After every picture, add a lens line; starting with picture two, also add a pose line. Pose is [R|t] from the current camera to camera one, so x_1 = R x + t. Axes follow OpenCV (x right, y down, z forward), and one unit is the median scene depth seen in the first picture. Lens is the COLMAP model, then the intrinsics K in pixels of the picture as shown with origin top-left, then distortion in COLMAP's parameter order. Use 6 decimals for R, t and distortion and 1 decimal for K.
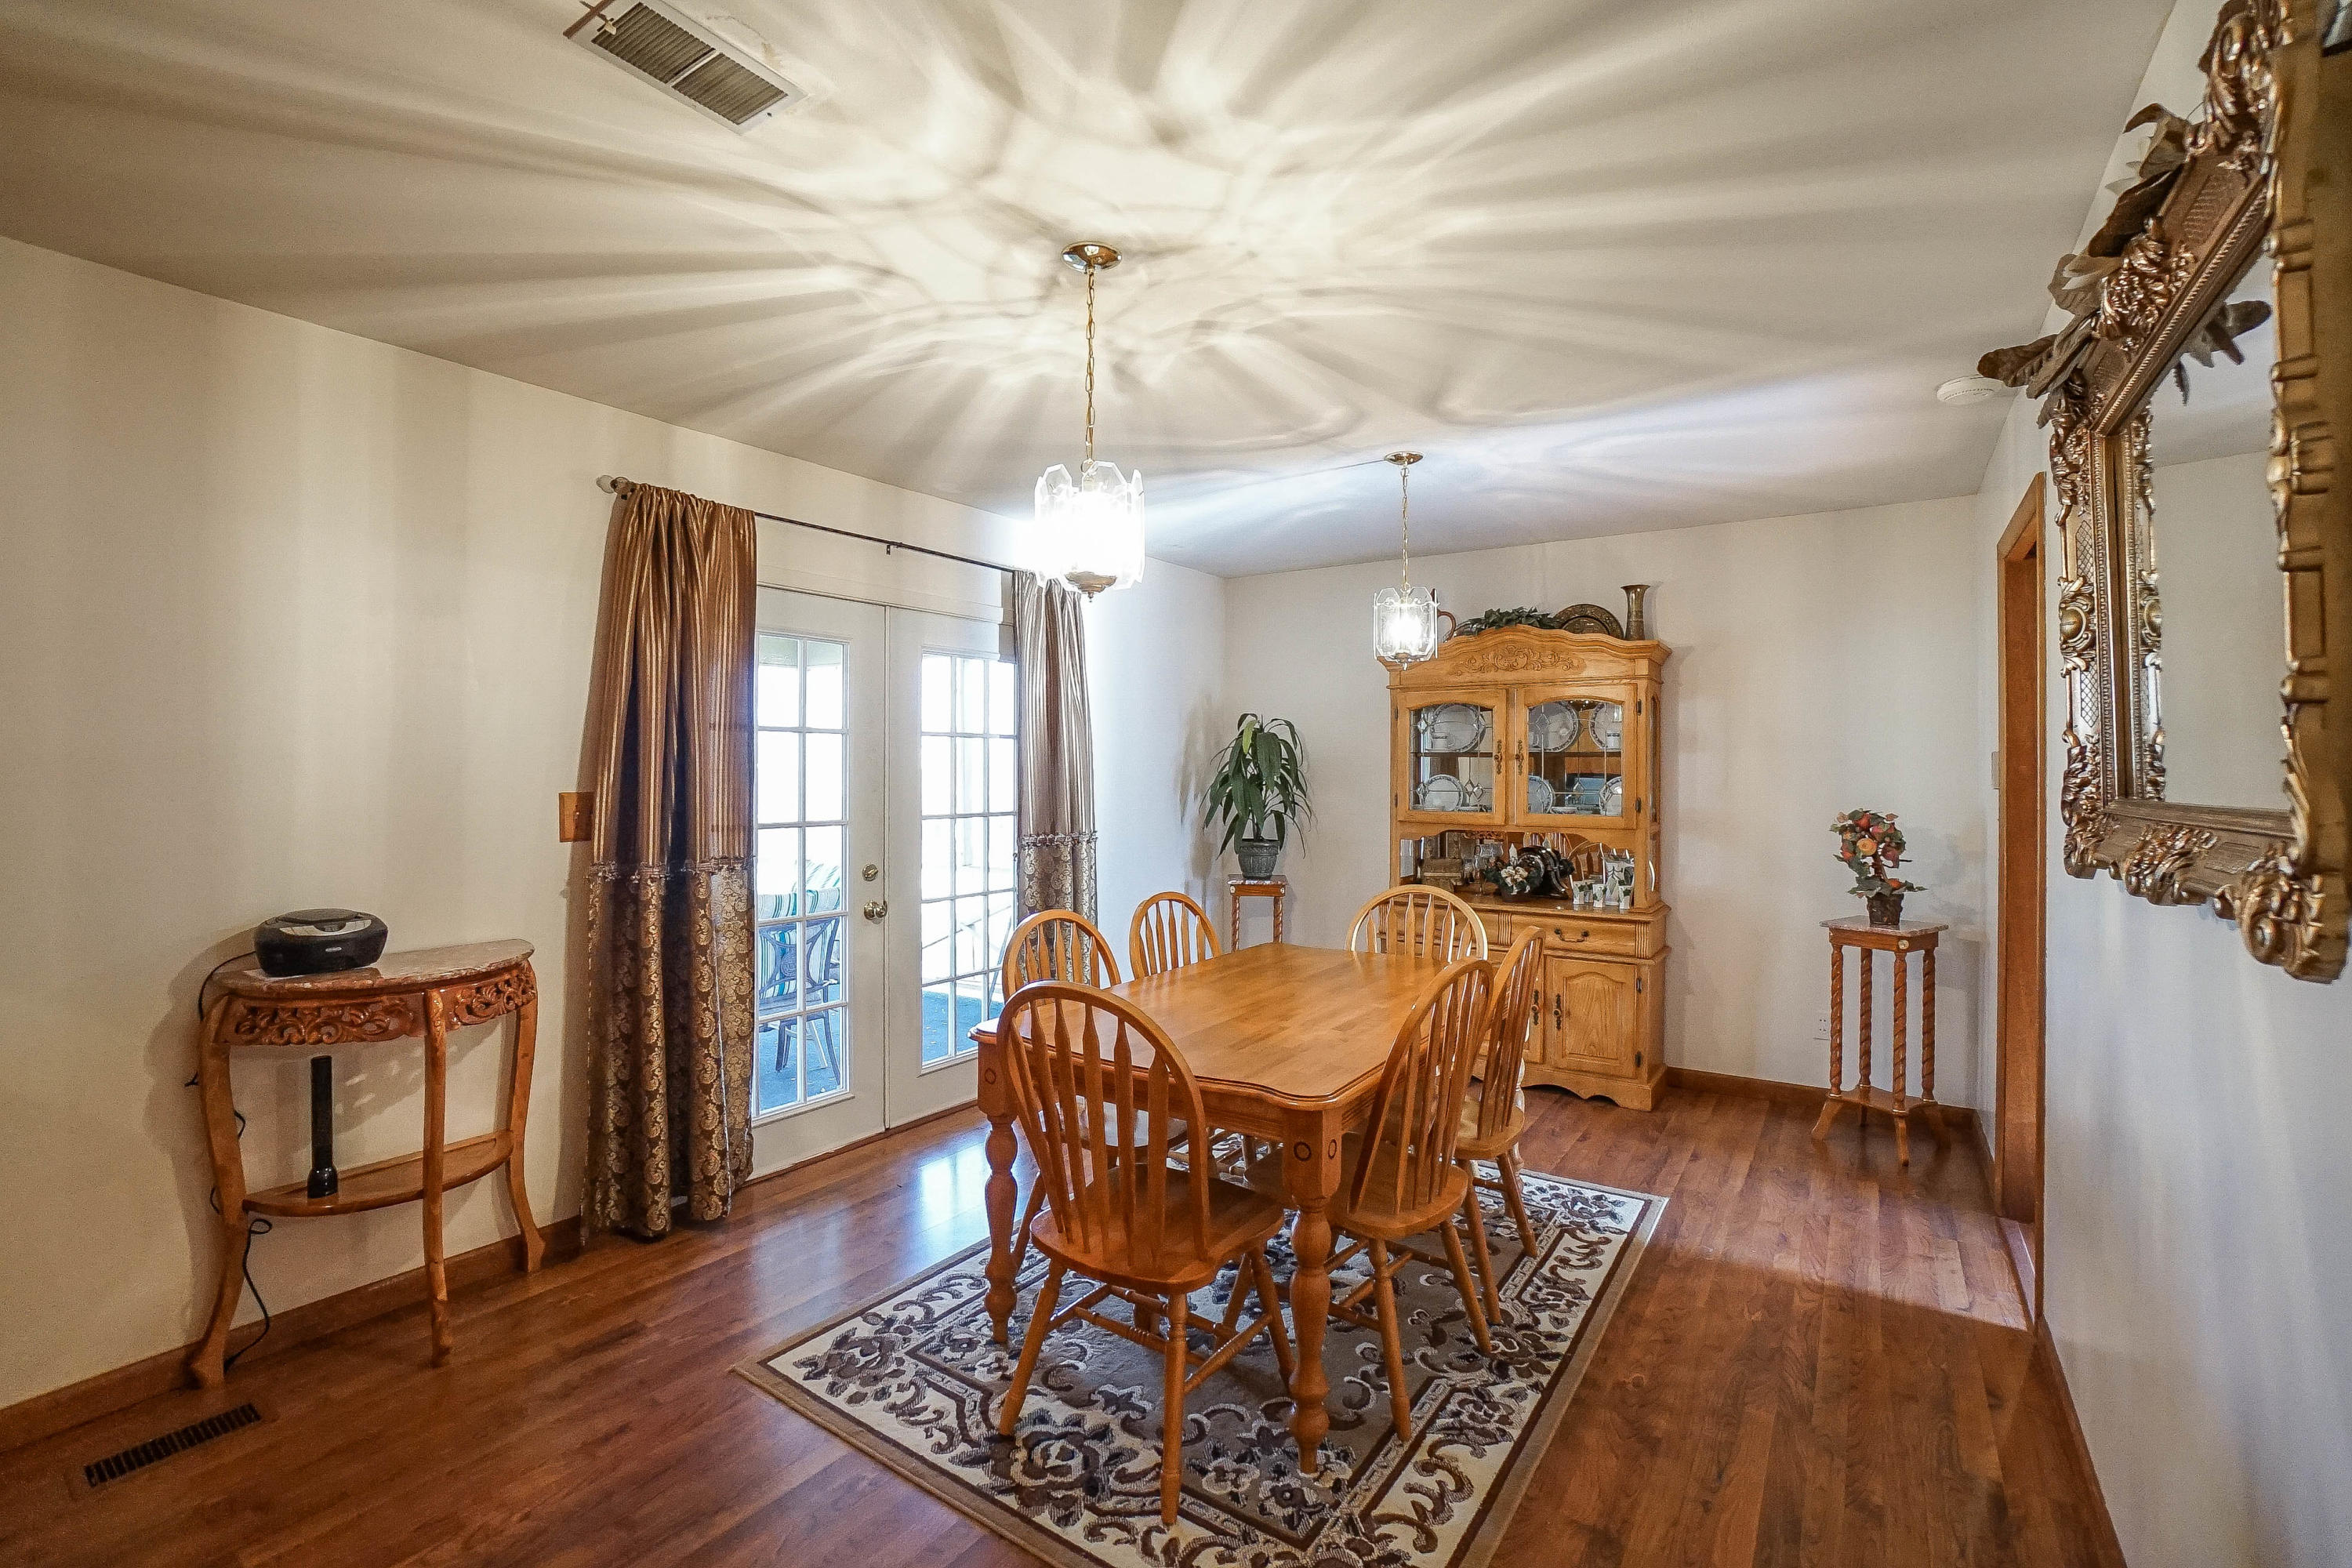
lens RADIAL K [[1079.7, 0, 1127.5], [0, 1079.7, 774.8], [0, 0, 1]] dist [-0.062196, 0.021316]
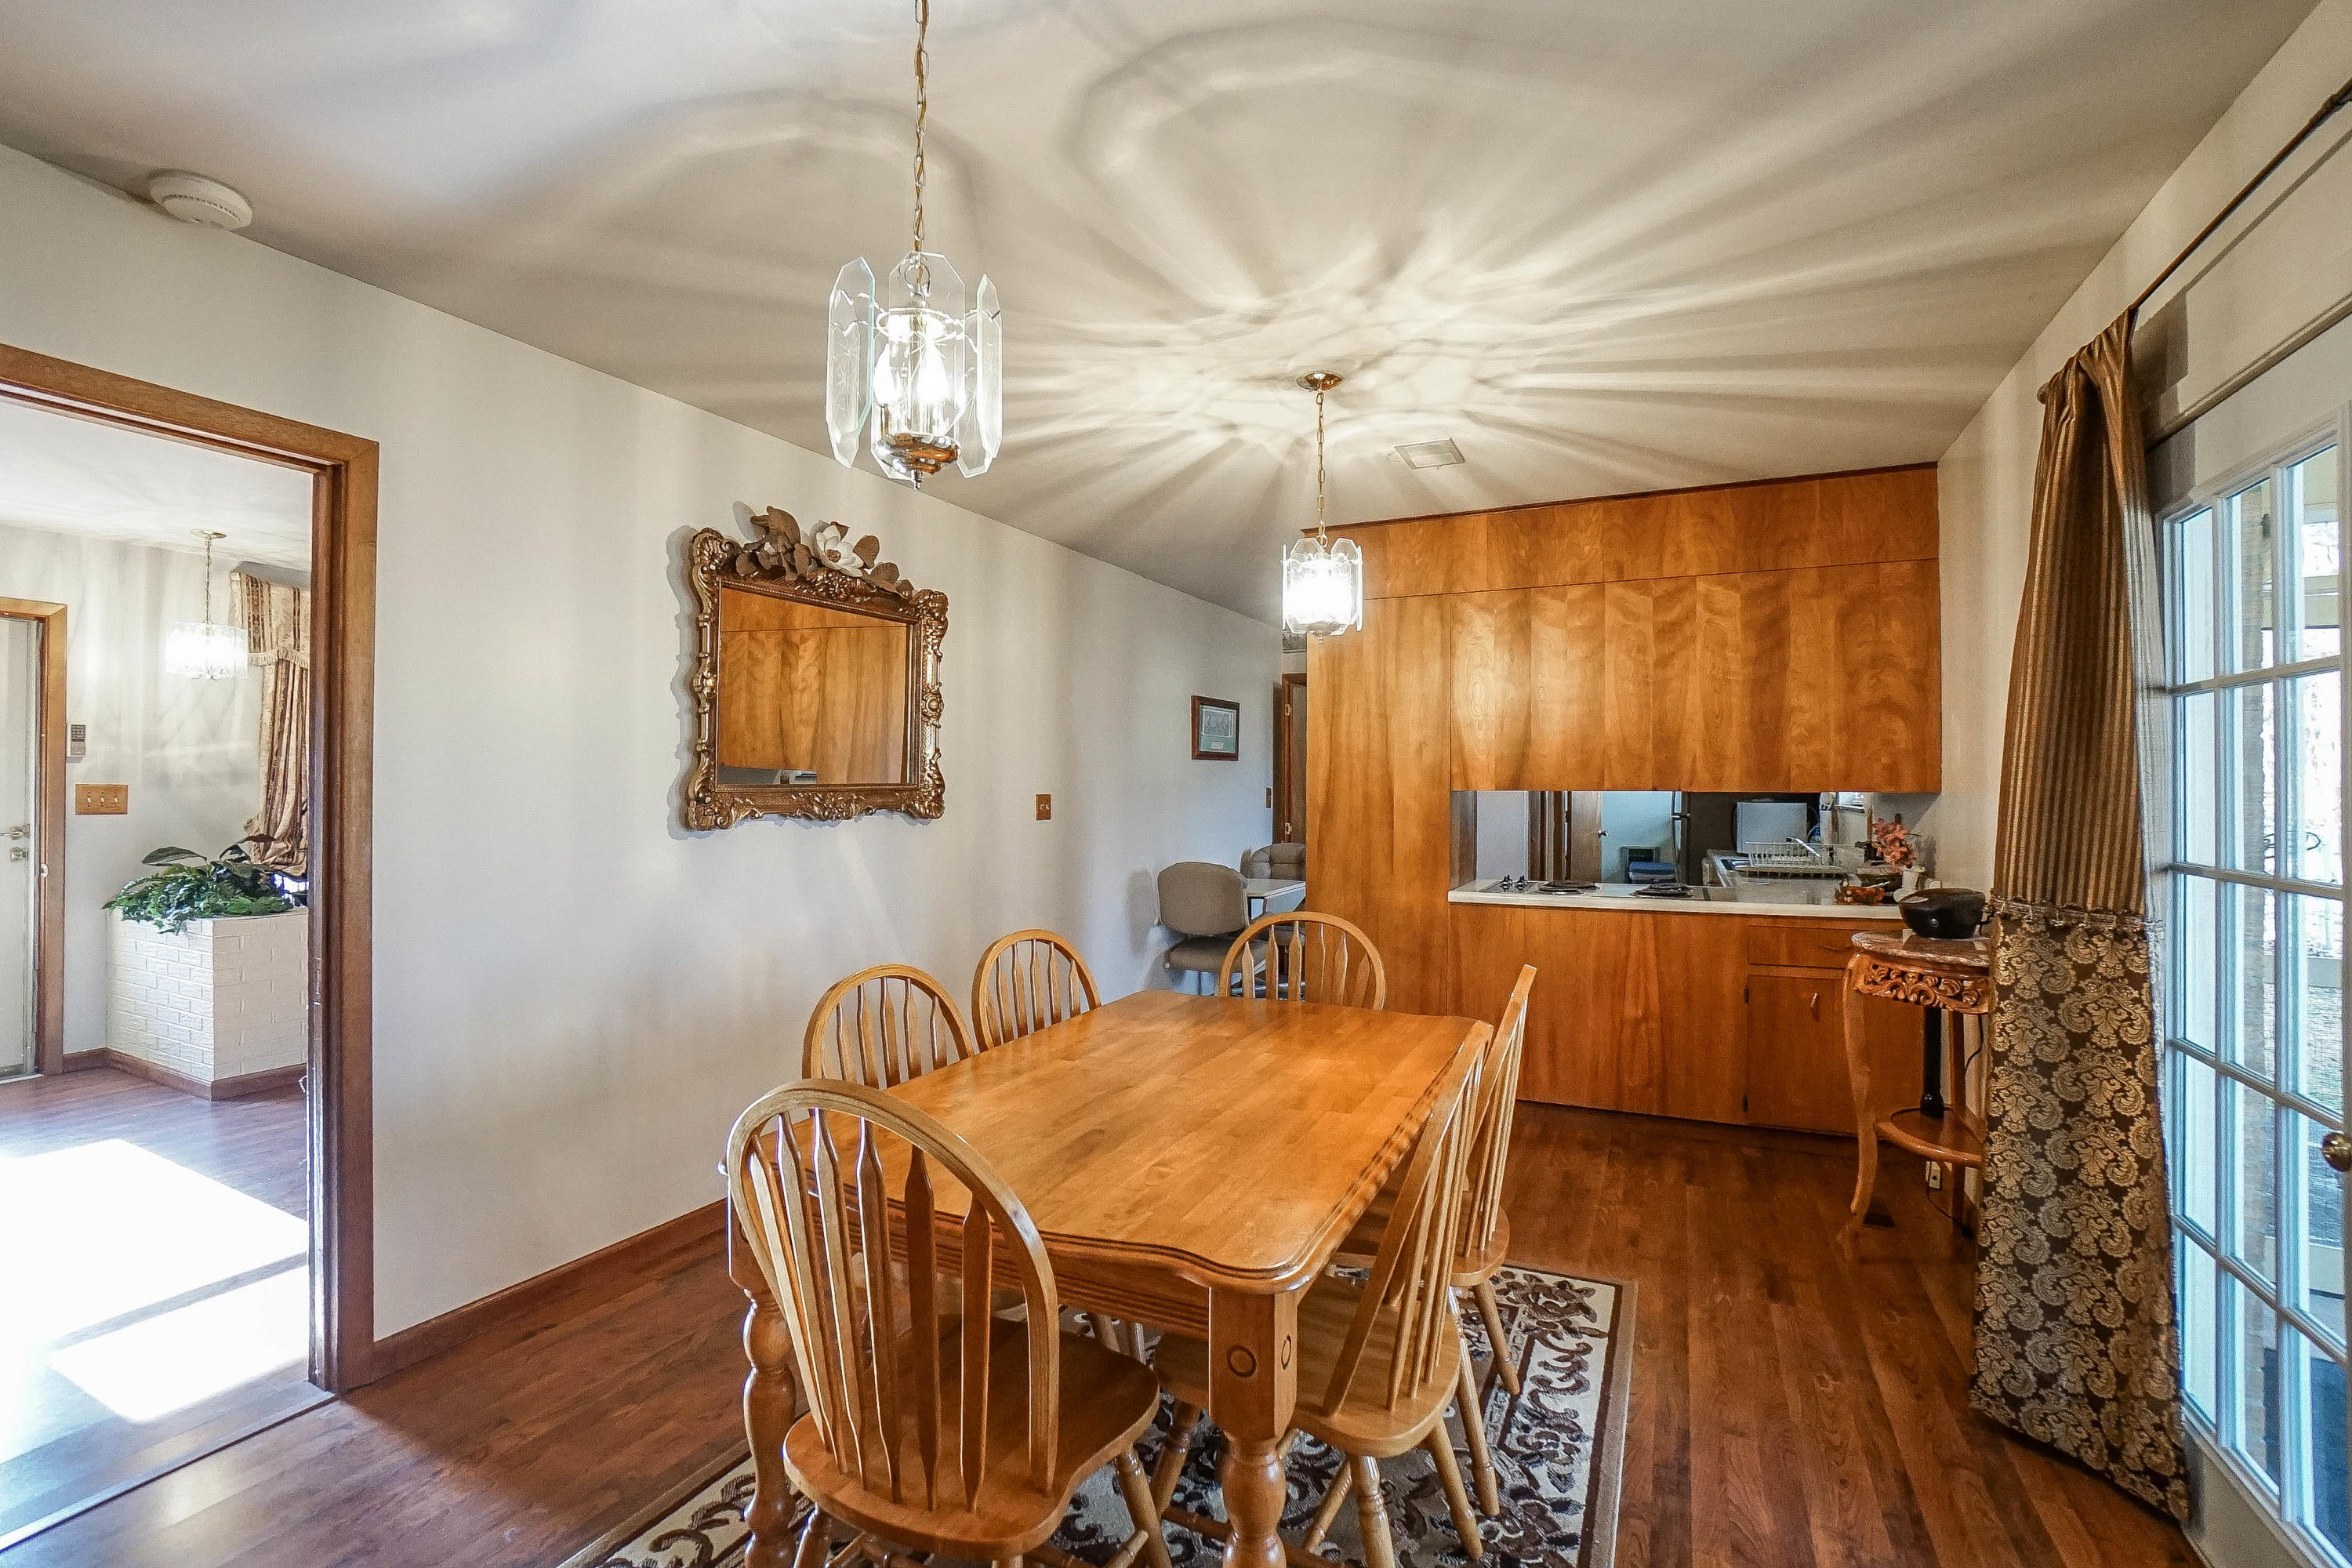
lens RADIAL K [[1079.7, 0, 1127.5], [0, 1079.7, 774.8], [0, 0, 1]] dist [-0.062196, 0.021316]
pose [[-0.989032, -0.006480, -0.147561, 0.351847], [-0.005941, 0.999974, -0.004093, 0.007666], [0.147584, -0.003172, -0.989044, 2.032740]]
